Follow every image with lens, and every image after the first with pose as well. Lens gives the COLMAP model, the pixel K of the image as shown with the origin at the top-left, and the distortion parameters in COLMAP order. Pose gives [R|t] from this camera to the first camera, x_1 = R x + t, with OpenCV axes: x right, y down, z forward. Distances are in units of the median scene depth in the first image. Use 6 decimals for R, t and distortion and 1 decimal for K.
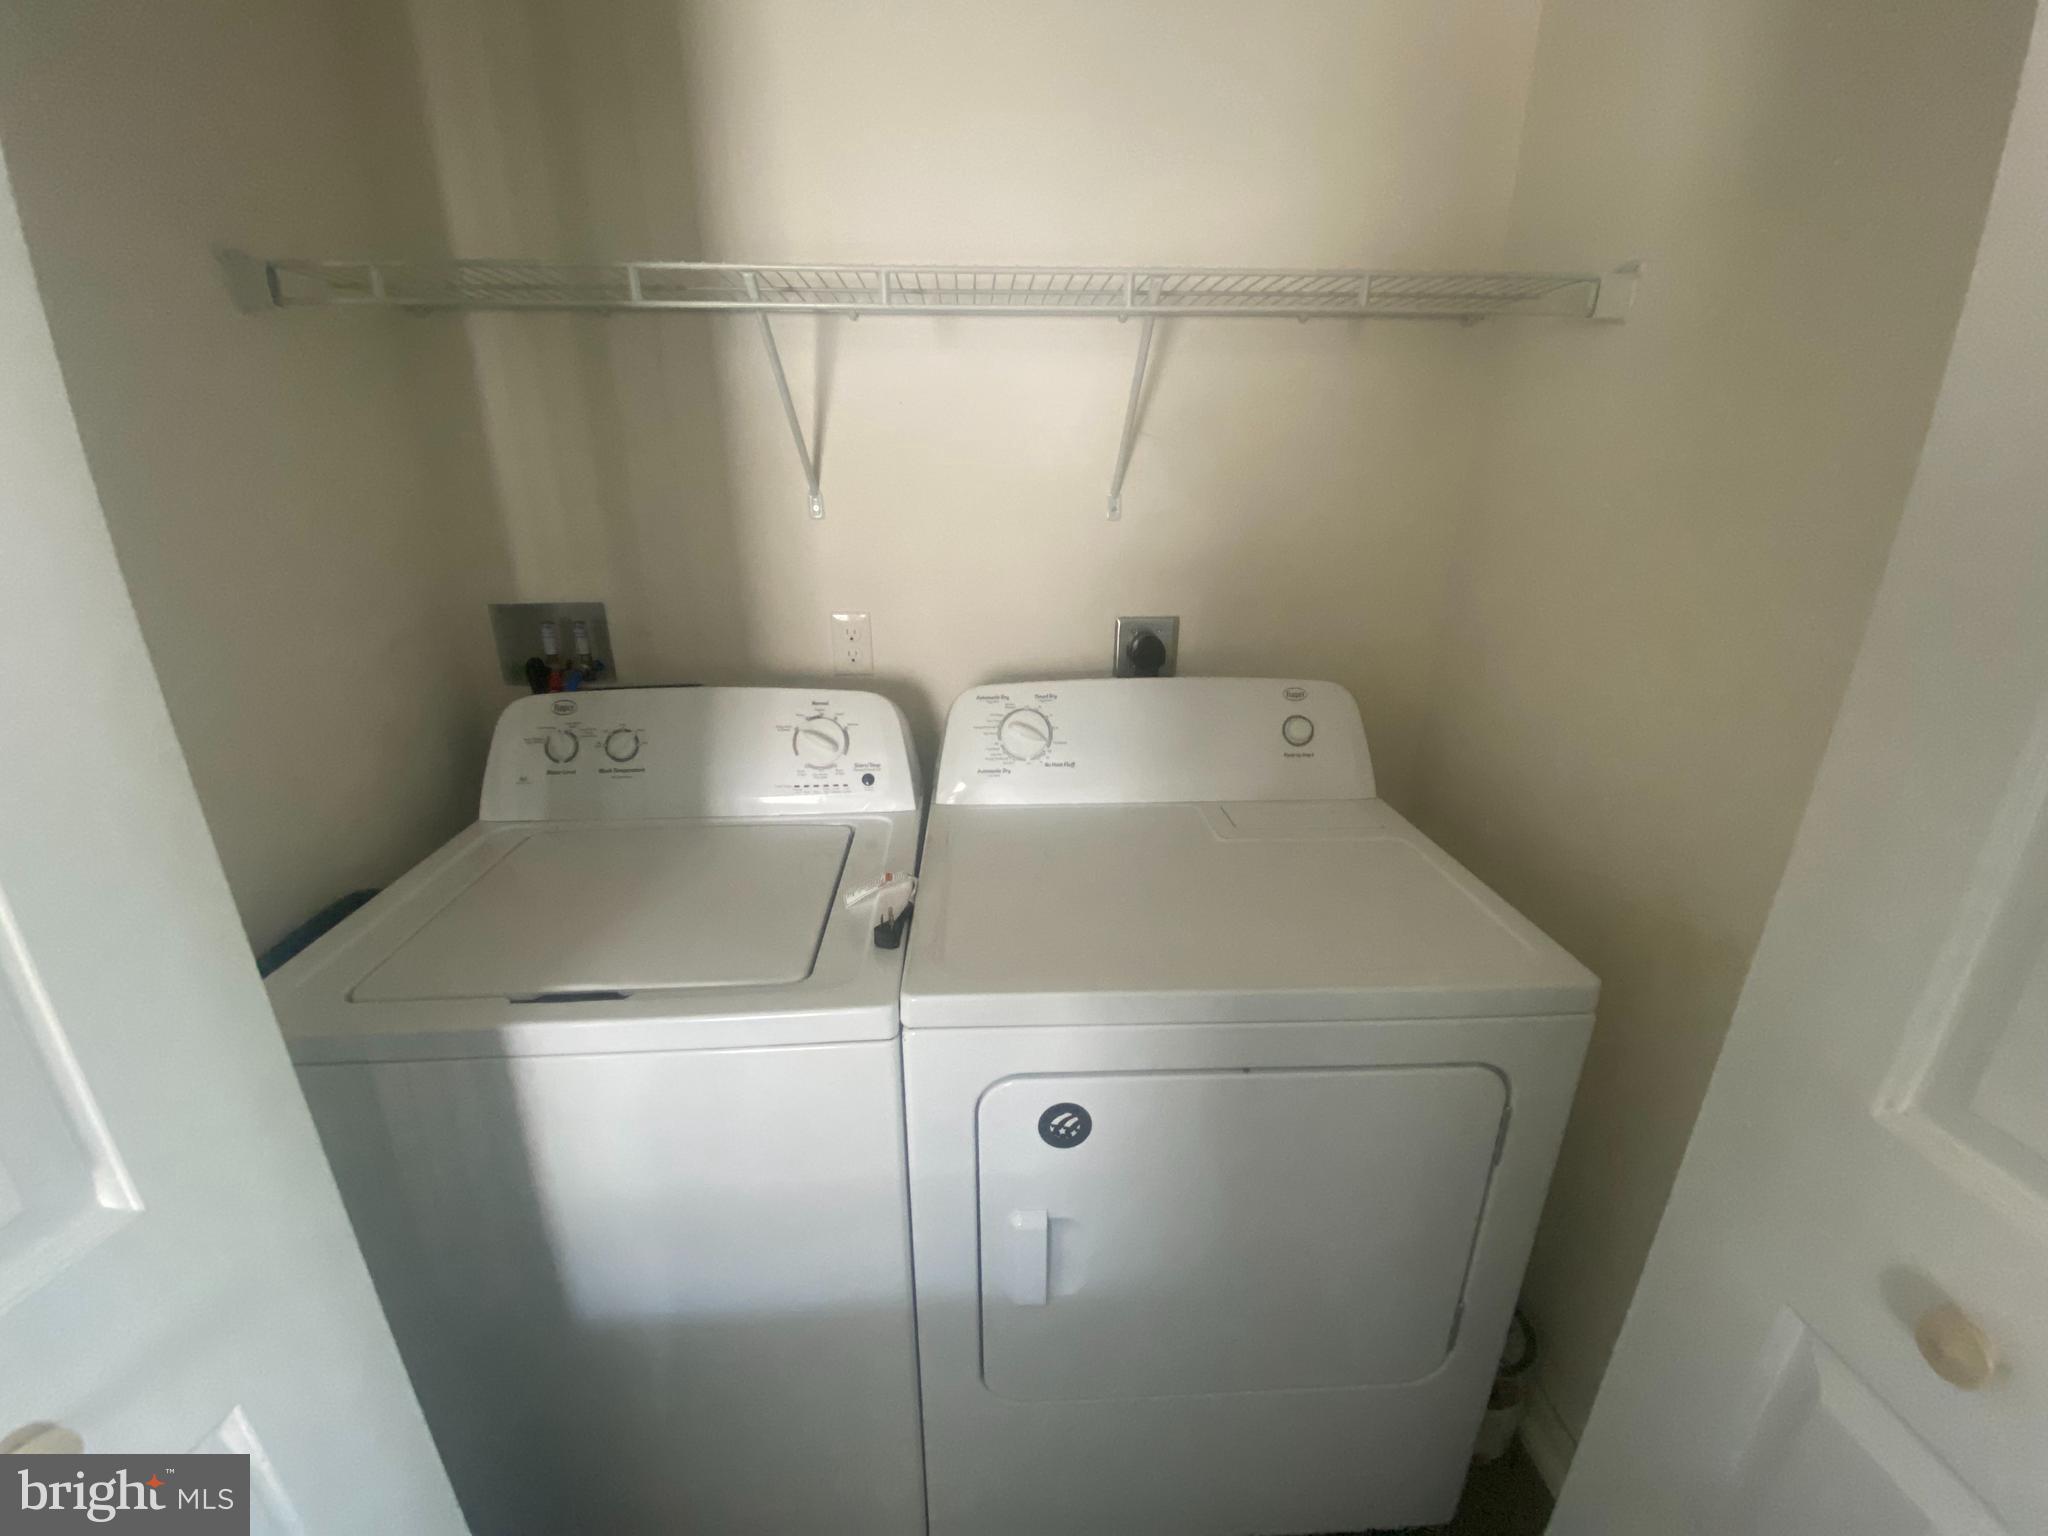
lens RADIAL K [[824.3, 0, 1013.6], [0, 824.3, 762.4], [0, 0, 1]] dist [0.058026, -0.035412]
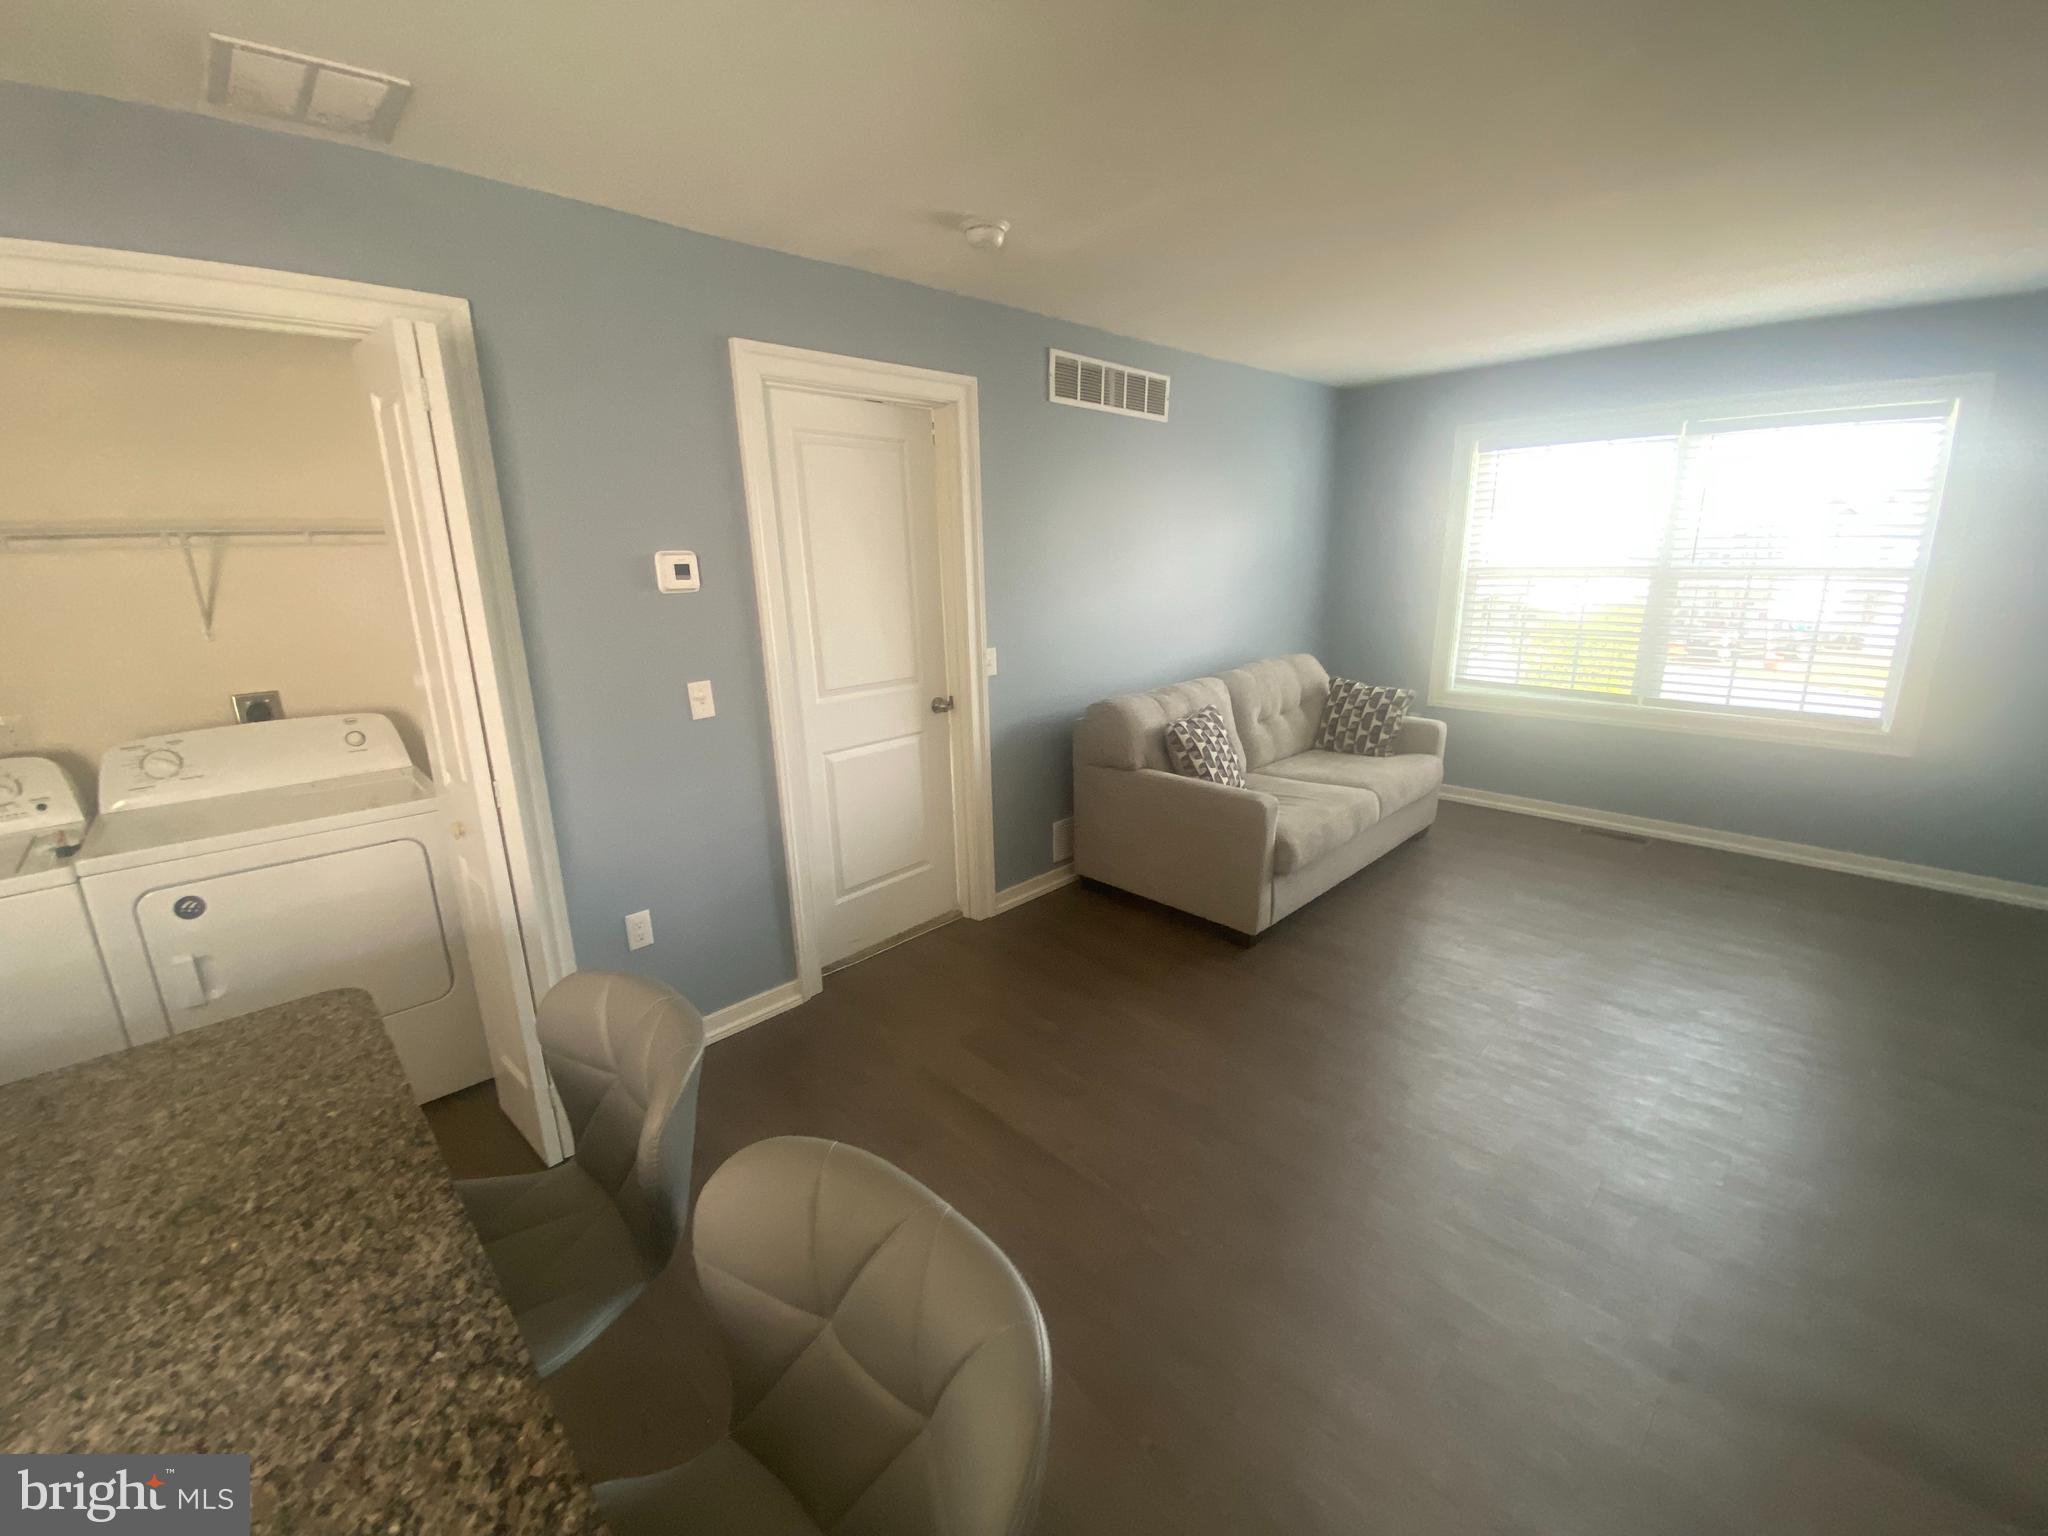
lens RADIAL K [[824.3, 0, 1013.6], [0, 824.3, 762.4], [0, 0, 1]] dist [0.058026, -0.035412]
pose [[0.757677, -0.175792, 0.628508, 0.262610], [0.237221, 0.971351, -0.014289, 0.419270], [-0.607990, 0.159922, 0.777672, -1.497801]]
